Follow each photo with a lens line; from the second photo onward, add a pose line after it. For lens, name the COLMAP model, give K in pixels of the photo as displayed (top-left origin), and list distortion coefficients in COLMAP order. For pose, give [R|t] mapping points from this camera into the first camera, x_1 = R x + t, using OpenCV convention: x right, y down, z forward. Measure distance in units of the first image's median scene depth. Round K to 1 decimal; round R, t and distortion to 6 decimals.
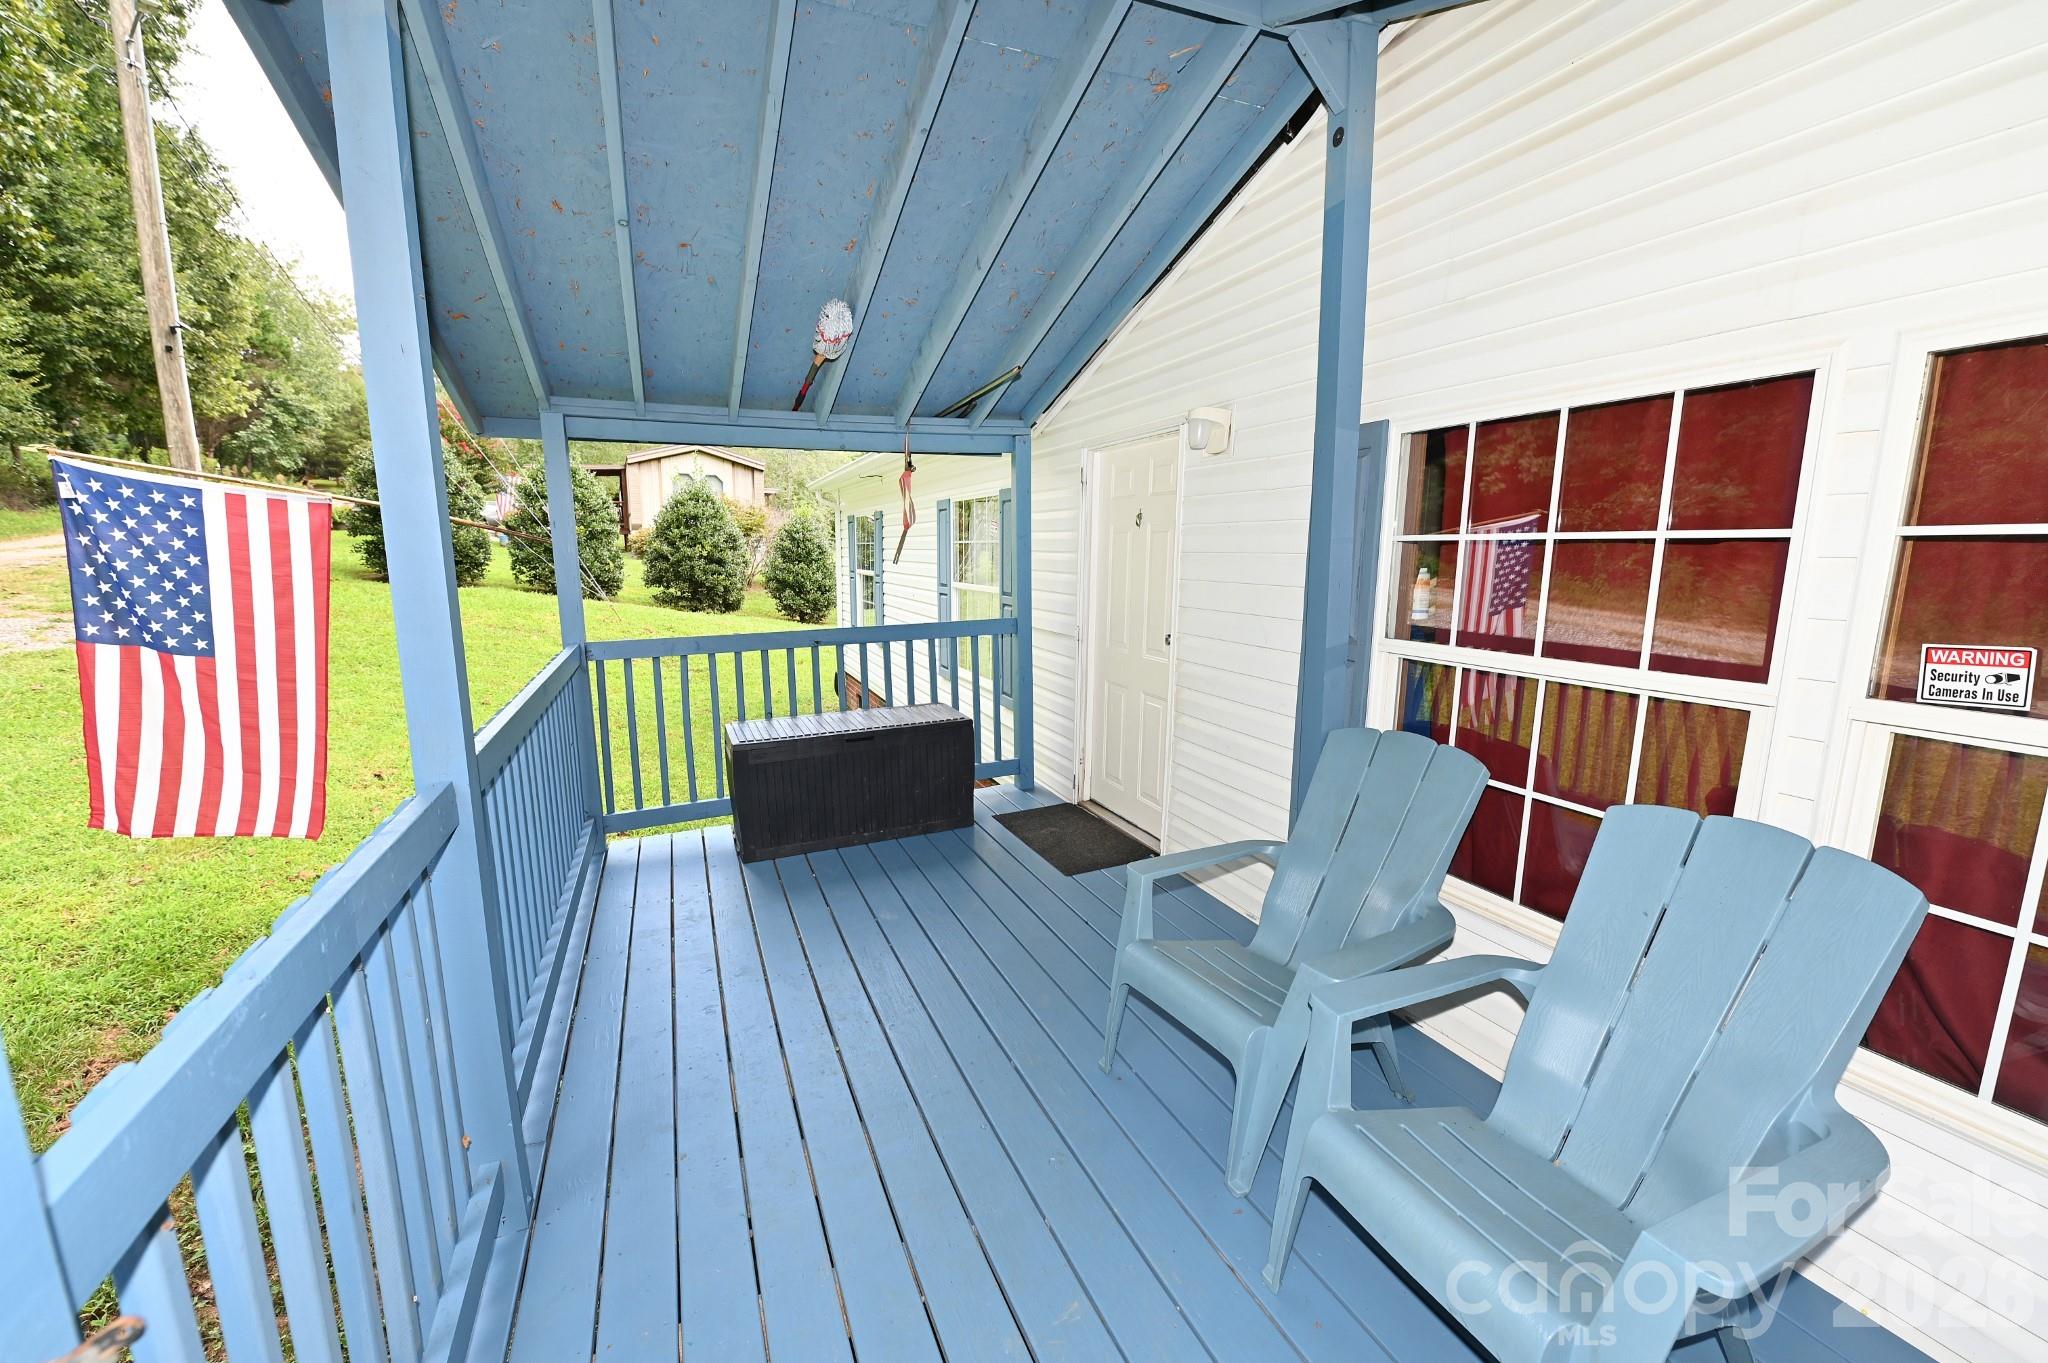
lens RADIAL K [[810.4, 0, 1017.5], [0, 810.4, 680.3], [0, 0, 1]] dist [-0.007523, -0.001138]
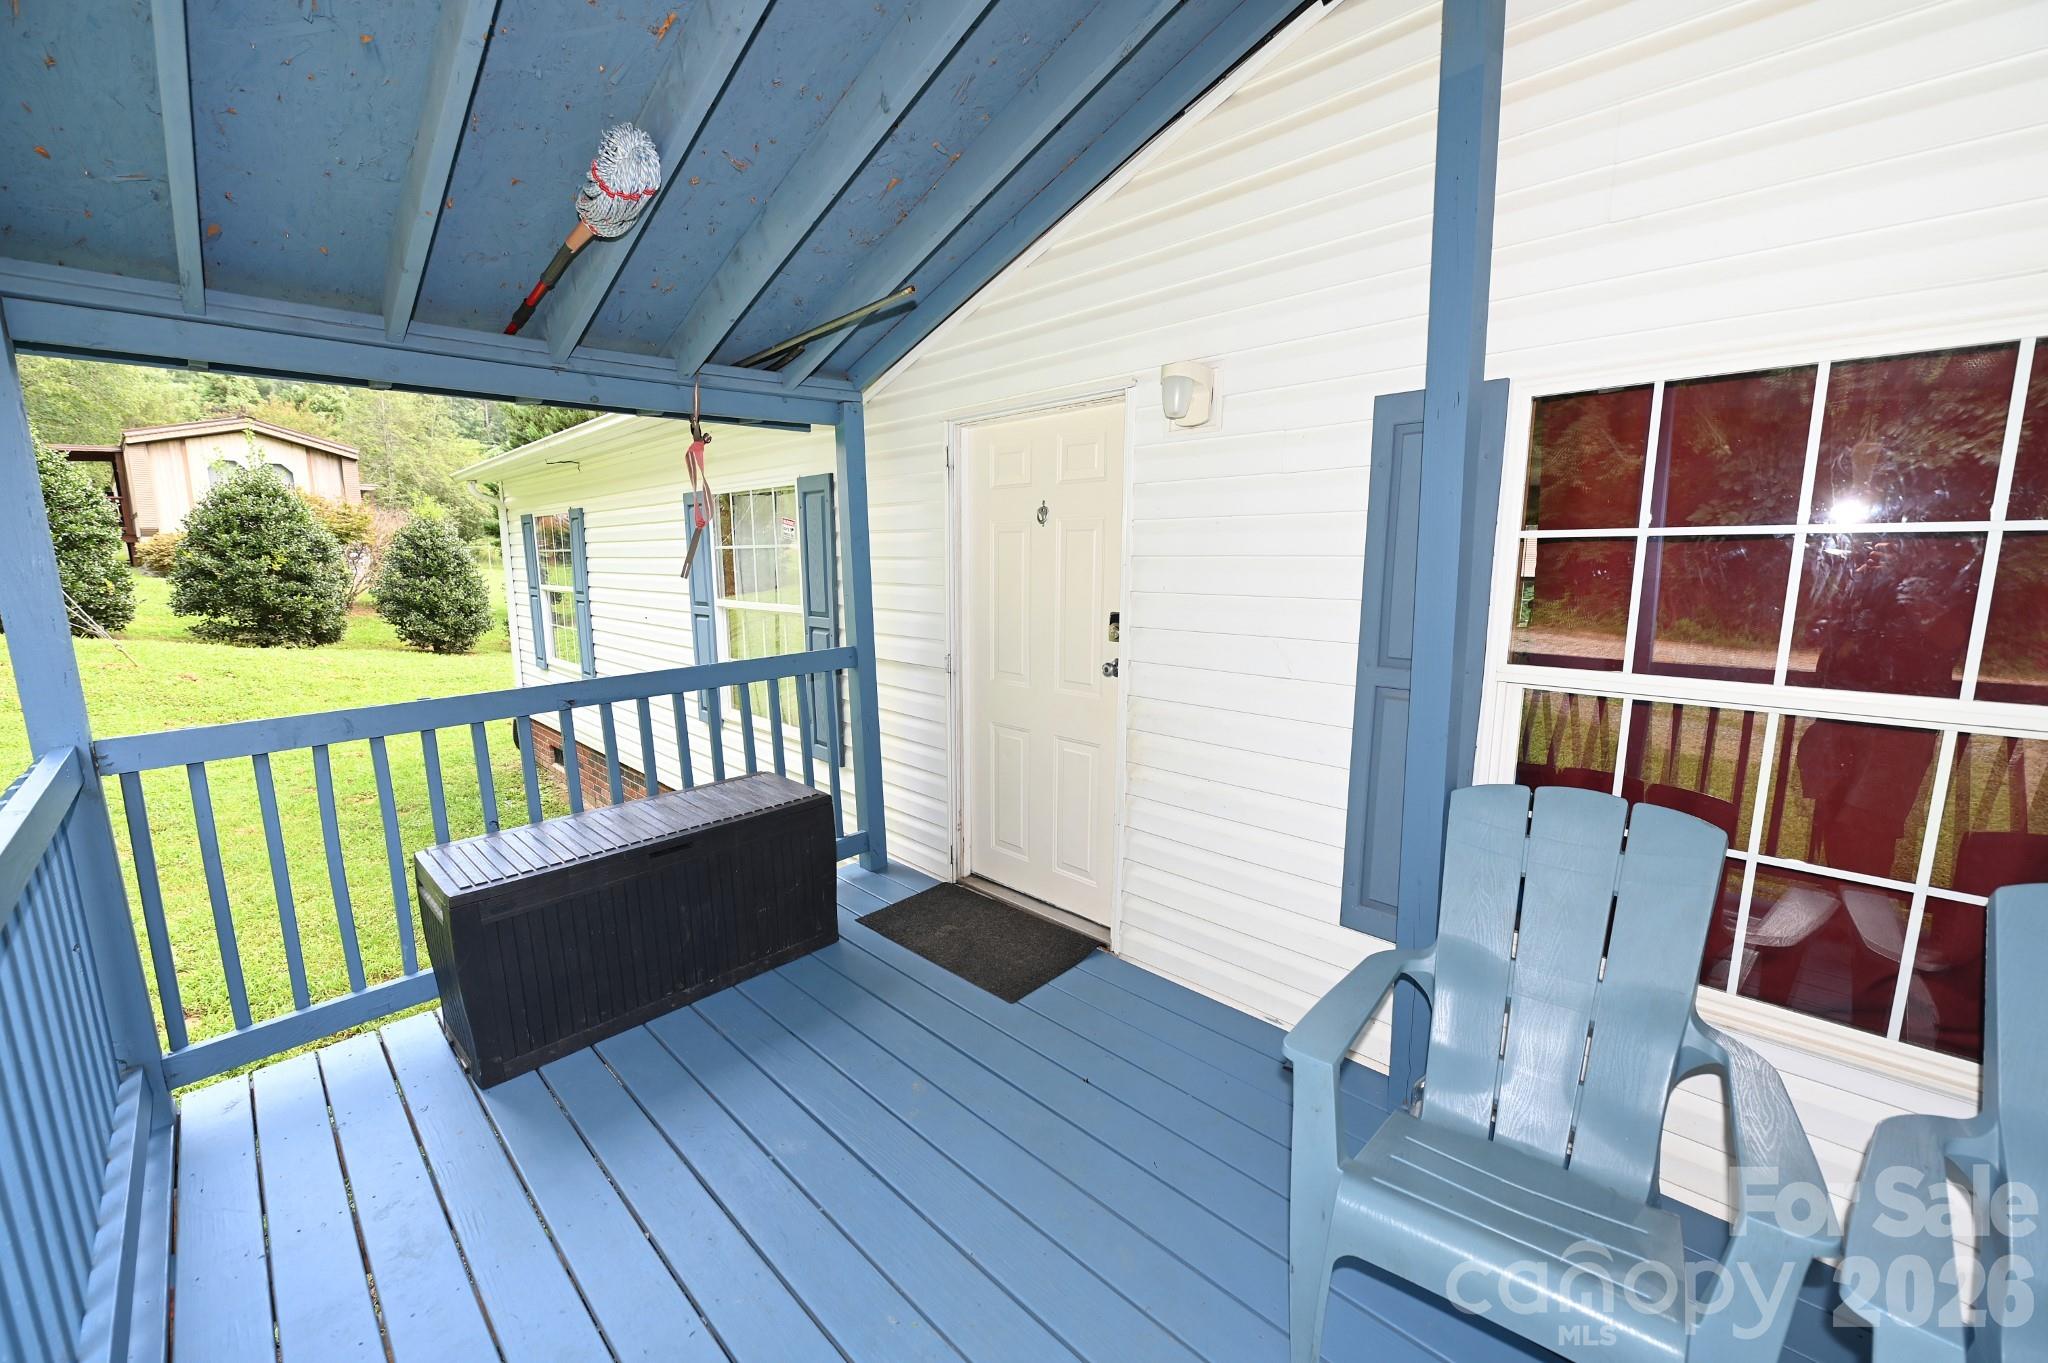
lens RADIAL K [[810.4, 0, 1024.1], [0, 810.4, 691.1], [0, 0, 1]] dist [-0.007523, -0.001138]
pose [[0.925109, -0.070785, 0.373045, -0.158088], [0.068967, 0.997452, 0.018236, -0.044495], [-0.373386, 0.008857, 0.927634, 0.279211]]
